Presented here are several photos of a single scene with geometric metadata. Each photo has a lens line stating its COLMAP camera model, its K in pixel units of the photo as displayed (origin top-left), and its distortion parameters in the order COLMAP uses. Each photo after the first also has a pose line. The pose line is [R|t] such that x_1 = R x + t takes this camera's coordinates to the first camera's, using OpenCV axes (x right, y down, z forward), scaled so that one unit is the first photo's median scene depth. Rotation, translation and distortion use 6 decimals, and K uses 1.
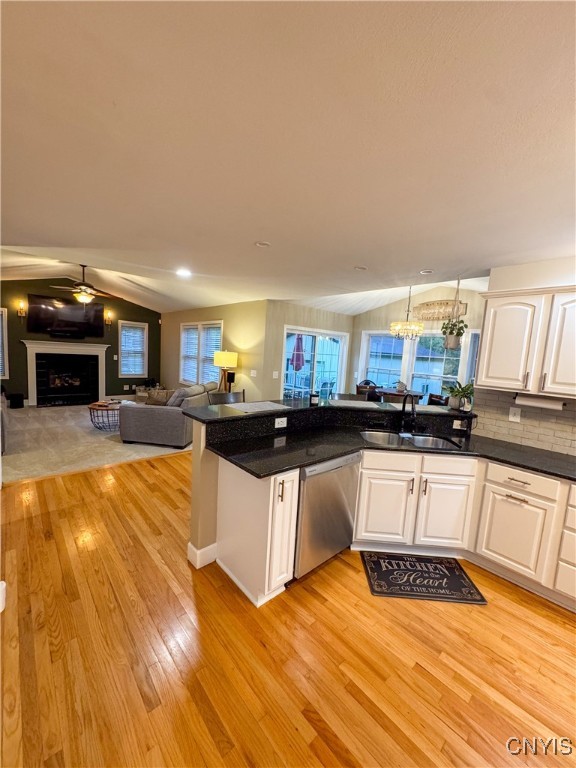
lens RADIAL K [[305.7, 0, 289.0], [0, 305.7, 384.5], [0, 0, 1]] dist [-0.002670, 0.000672]
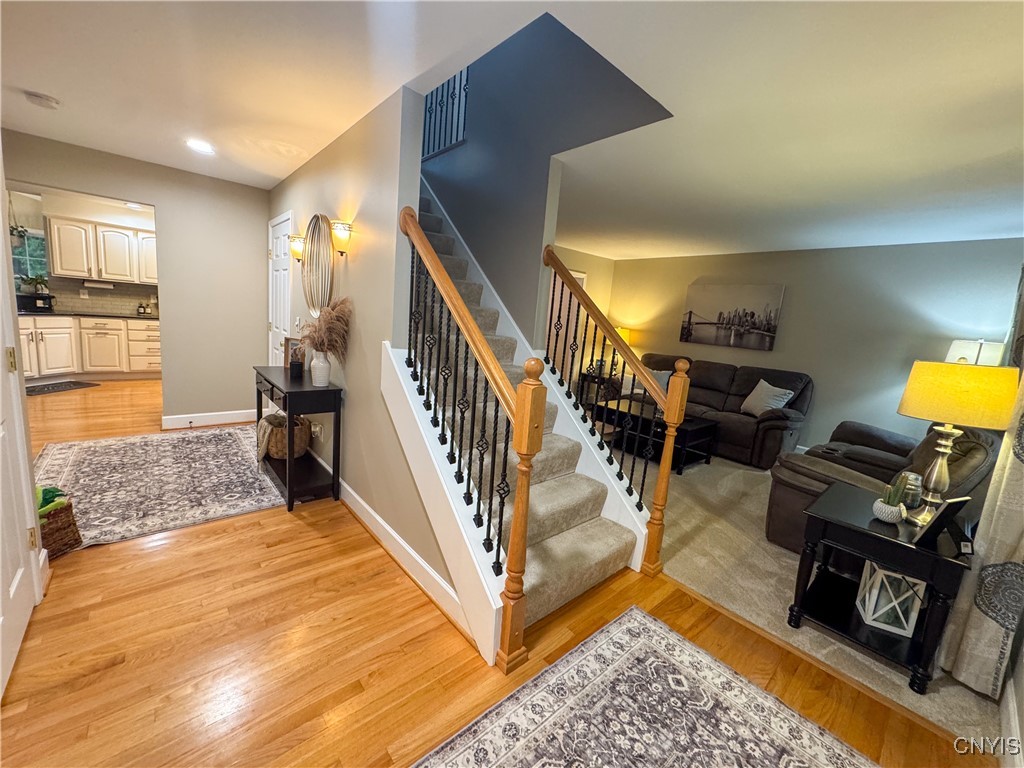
lens RADIAL K [[407.6, 0, 512.5], [0, 407.6, 382.5], [0, 0, 1]] dist [-0.002670, 0.000672]
pose [[0.021876, -0.215868, 0.976177, -1.277751], [0.019409, 0.976319, 0.215464, 0.119781], [-0.999572, 0.014233, 0.025548, -1.194410]]
